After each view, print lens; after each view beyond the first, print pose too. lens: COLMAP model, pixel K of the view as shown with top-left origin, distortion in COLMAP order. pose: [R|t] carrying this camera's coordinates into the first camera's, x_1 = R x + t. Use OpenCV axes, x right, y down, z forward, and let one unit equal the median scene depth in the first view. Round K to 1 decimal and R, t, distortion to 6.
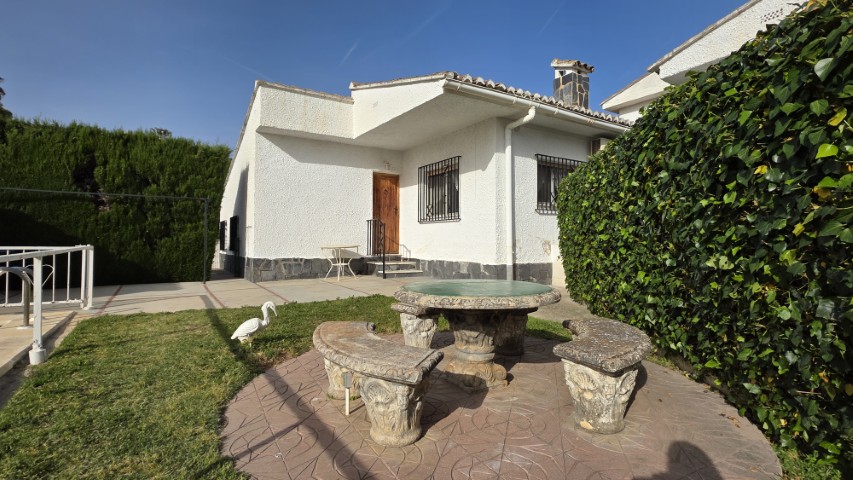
lens RADIAL K [[405.8, 0, 429.4], [0, 405.8, 240.4], [0, 0, 1]] dist [0.002577, 0.000118]
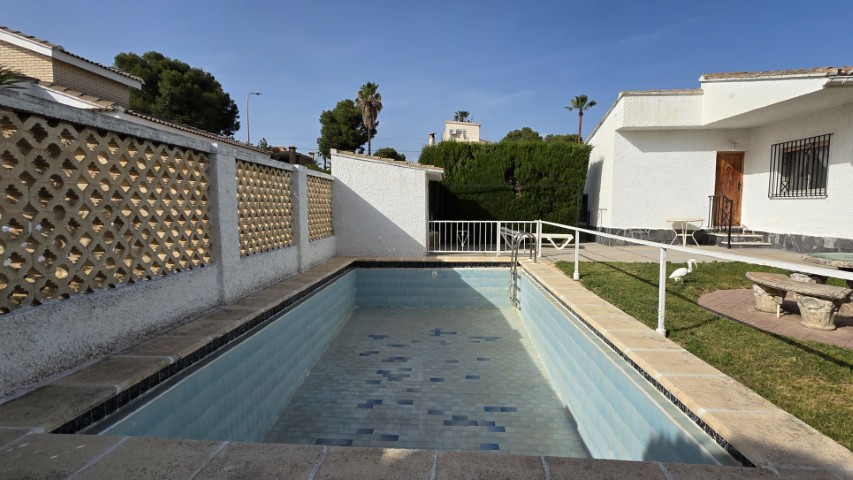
lens RADIAL K [[417.7, 0, 426.5], [0, 417.7, 240.0], [0, 0, 1]] dist [0.000582, 0.001142]
pose [[0.807976, 0.042123, -0.587708, -0.111523], [0.008129, 0.996549, 0.082602, -0.034300], [0.589160, -0.071518, 0.804845, -0.442662]]
